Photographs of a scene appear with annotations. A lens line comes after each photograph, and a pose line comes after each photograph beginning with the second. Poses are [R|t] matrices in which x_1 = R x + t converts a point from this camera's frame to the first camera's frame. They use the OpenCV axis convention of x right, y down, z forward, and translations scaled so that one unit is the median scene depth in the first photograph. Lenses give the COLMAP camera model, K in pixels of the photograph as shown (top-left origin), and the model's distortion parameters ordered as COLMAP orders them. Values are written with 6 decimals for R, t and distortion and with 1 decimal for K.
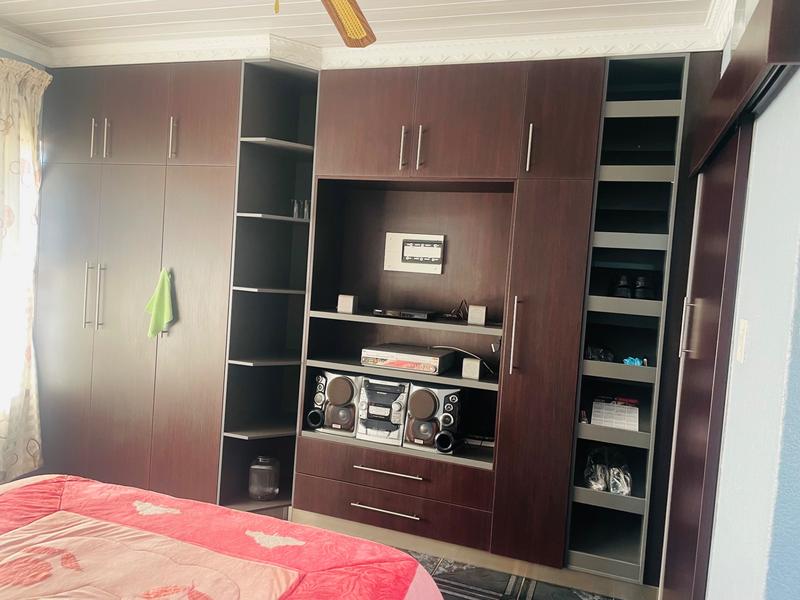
lens RADIAL K [[611.5, 0, 402.8], [0, 611.5, 290.9], [0, 0, 1]] dist [0.087490, -0.127759]
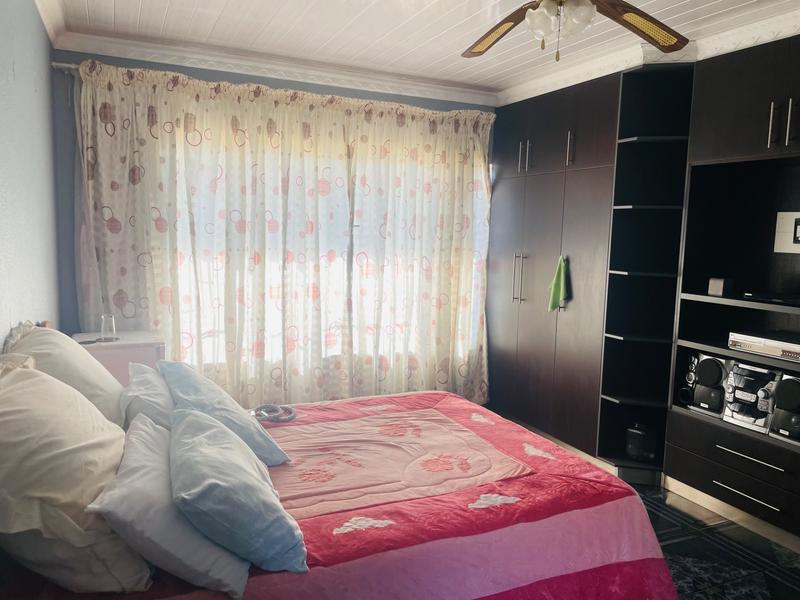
lens RADIAL K [[611.5, 0, 402.8], [0, 611.5, 290.9], [0, 0, 1]] dist [0.087490, -0.127759]
pose [[0.692110, 0.020471, -0.721501, 0.285570], [-0.005388, 0.999716, 0.023196, 0.006514], [0.721772, -0.012167, 0.692024, -0.081742]]
